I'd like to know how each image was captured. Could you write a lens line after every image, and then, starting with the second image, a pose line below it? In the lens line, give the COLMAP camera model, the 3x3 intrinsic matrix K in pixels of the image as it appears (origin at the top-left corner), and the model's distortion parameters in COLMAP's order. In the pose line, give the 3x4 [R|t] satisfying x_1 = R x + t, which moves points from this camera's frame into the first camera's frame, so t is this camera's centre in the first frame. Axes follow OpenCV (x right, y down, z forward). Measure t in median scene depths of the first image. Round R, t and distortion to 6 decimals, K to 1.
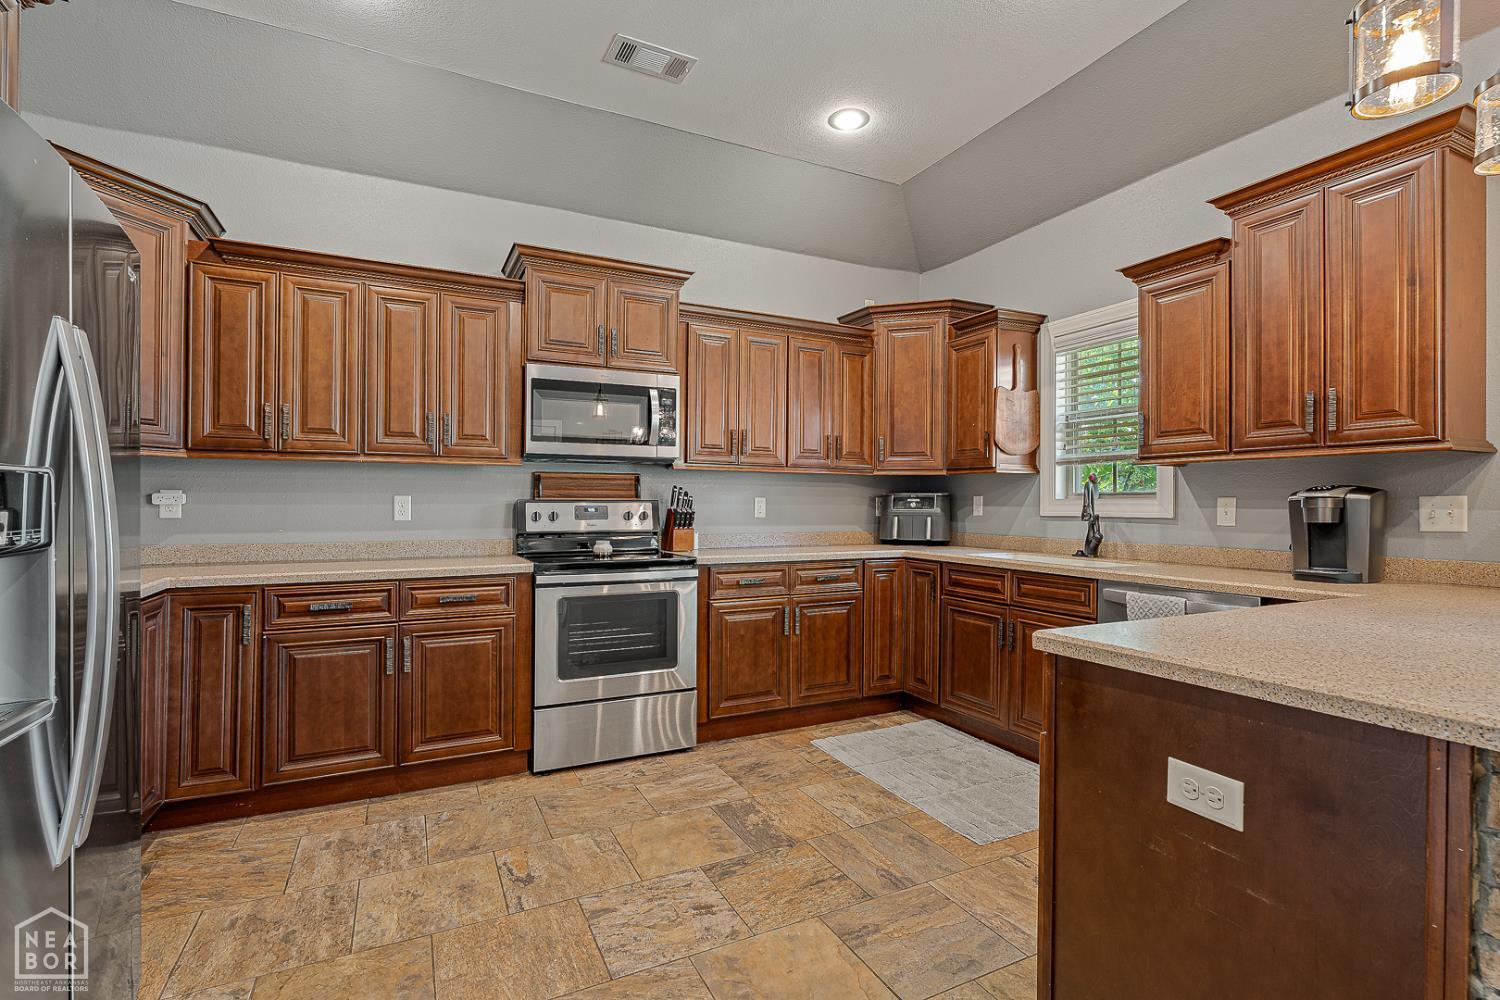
lens RADIAL K [[689.5, 0, 715.1], [0, 689.5, 493.6], [0, 0, 1]] dist [-0.003833, 0.002397]
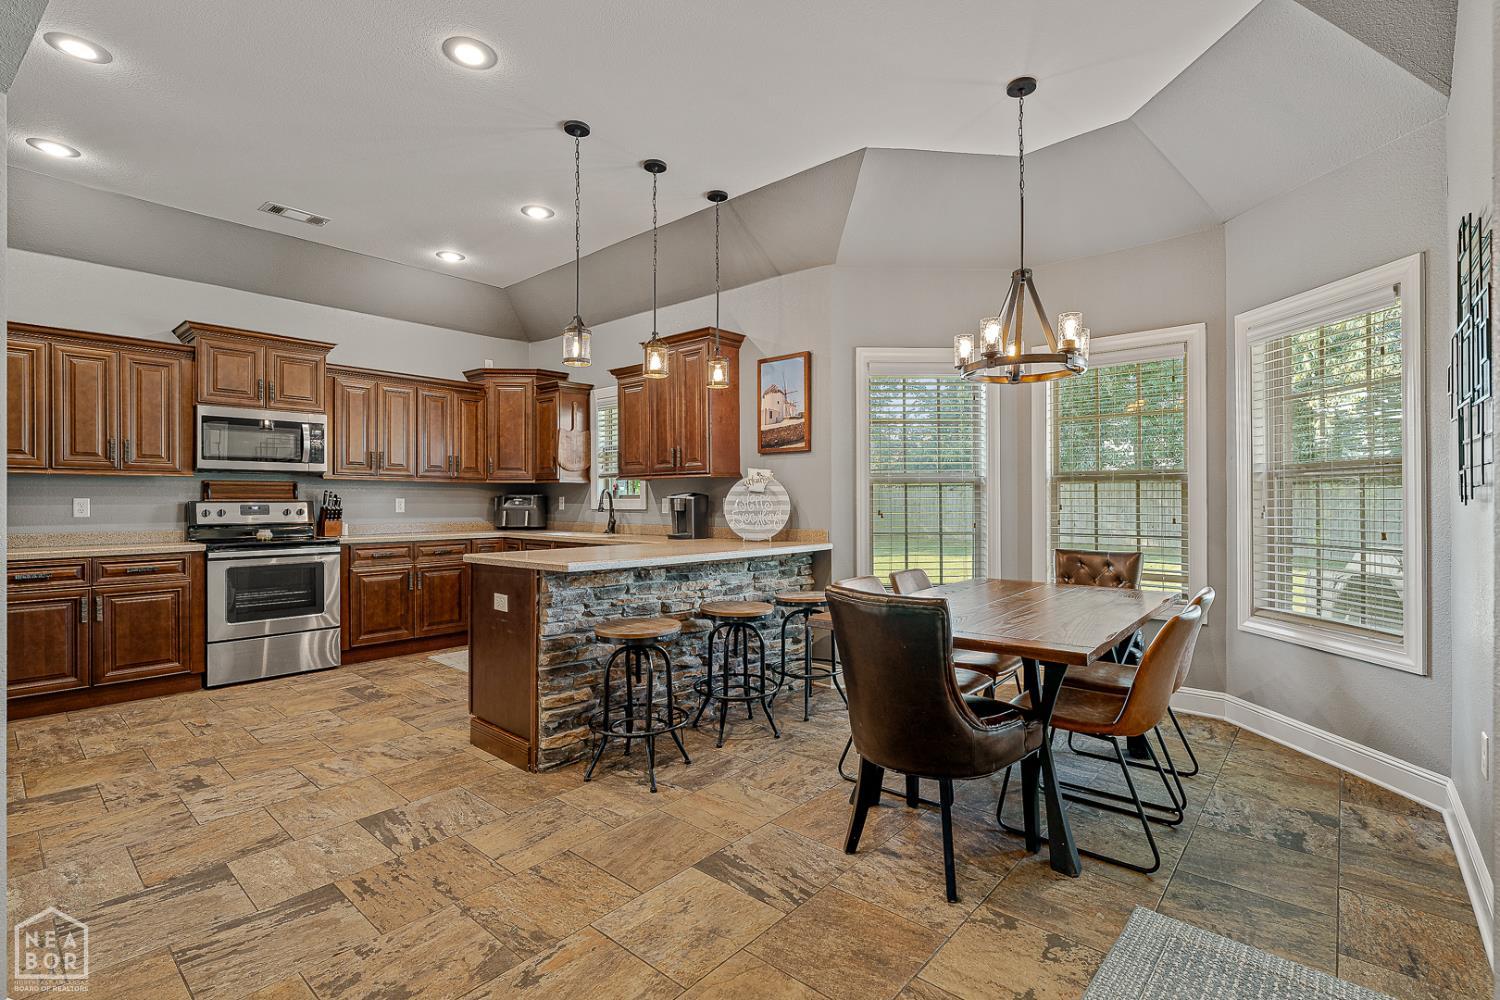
lens RADIAL K [[689.5, 0, 744.0], [0, 689.5, 504.3], [0, 0, 1]] dist [-0.003833, 0.002397]
pose [[0.911232, -0.006116, 0.411847, 0.159634], [-0.001637, 0.999828, 0.018470, -0.011500], [-0.411889, -0.017505, 0.911066, -0.723972]]
